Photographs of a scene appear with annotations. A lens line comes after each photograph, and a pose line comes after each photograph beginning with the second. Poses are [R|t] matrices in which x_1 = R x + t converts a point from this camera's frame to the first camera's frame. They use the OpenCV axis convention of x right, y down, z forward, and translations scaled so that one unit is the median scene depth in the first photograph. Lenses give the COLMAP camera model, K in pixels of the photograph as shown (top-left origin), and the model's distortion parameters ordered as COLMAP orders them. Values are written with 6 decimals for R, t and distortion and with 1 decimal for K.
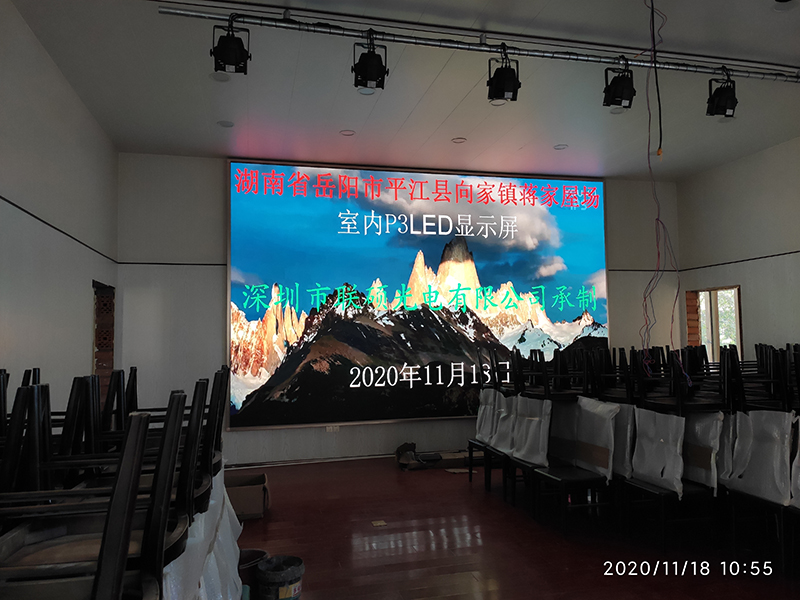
lens RADIAL K [[624.4, 0, 396.6], [0, 624.4, 301.1], [0, 0, 1]] dist [0.028594, -0.034777]
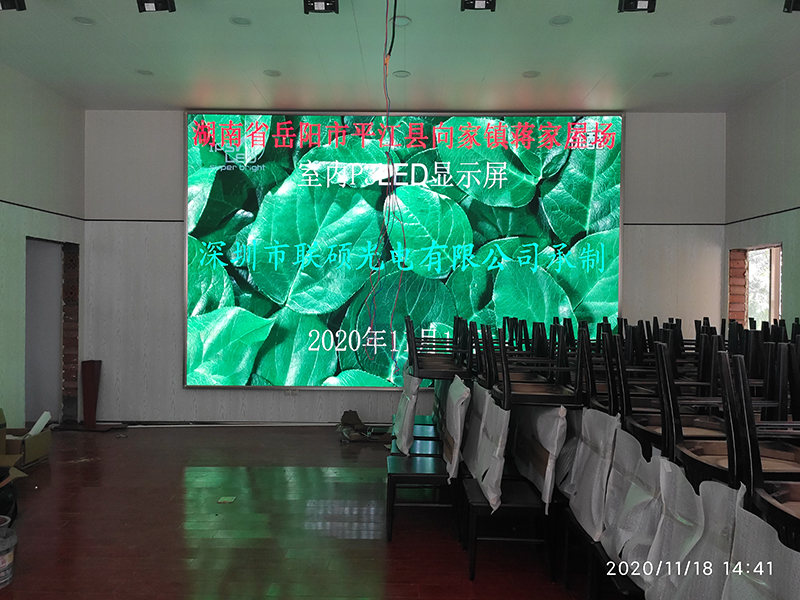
lens RADIAL K [[624.4, 0, 402.3], [0, 624.4, 301.8], [0, 0, 1]] dist [0.028594, -0.034777]
pose [[0.964948, 0.024310, -0.261315, 0.314444], [-0.008019, 0.997967, 0.063227, 0.003468], [0.262320, -0.058915, 0.963181, 0.134490]]
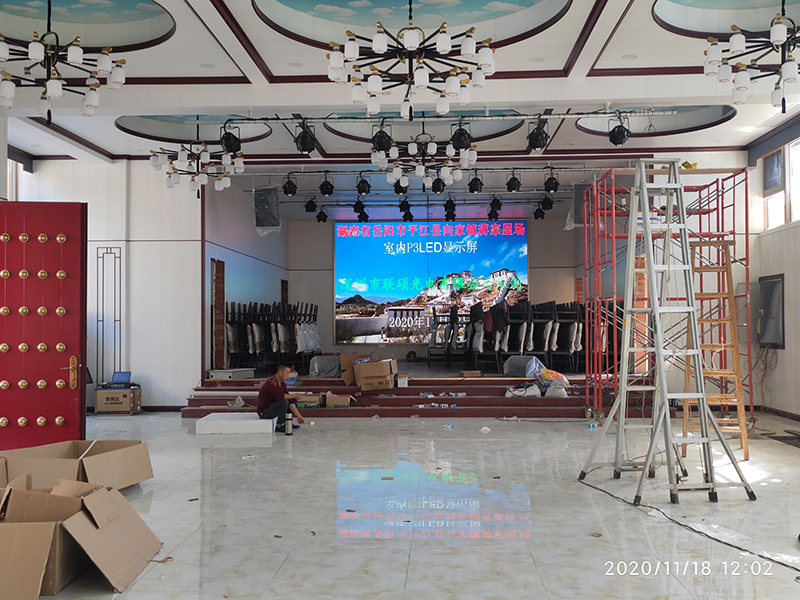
lens RADIAL K [[624.4, 0, 396.8], [0, 624.4, 308.3], [0, 0, 1]] dist [0.028594, -0.034777]
pose [[0.957781, 0.003889, -0.287473, 0.568948], [0.010734, 0.998728, 0.049274, -0.028665], [0.287299, -0.050280, 0.956520, -1.036179]]
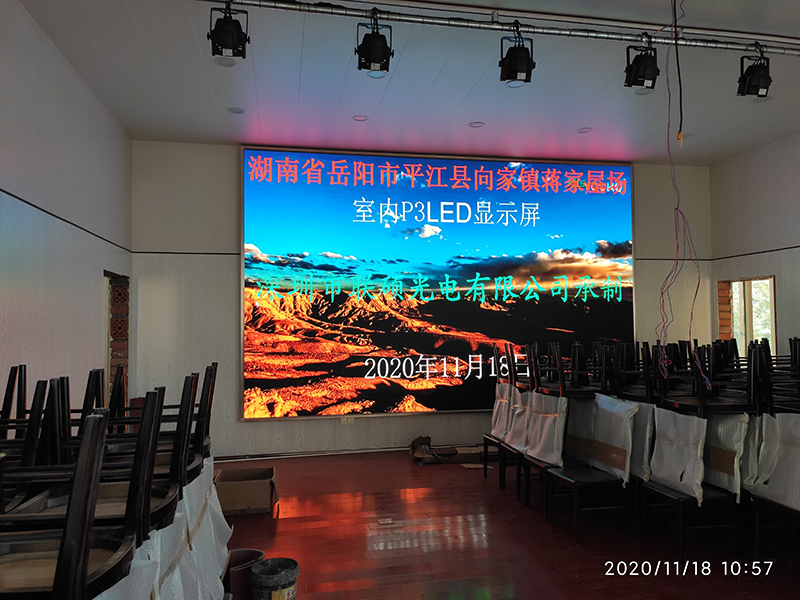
lens RADIAL K [[624.4, 0, 400.6], [0, 624.4, 302.3], [0, 0, 1]] dist [0.028594, -0.034777]
pose [[0.998823, 0.003850, -0.048355, 0.029663], [-0.002650, 0.999687, 0.024859, -0.007219], [0.048436, -0.024702, 0.998521, 0.025451]]
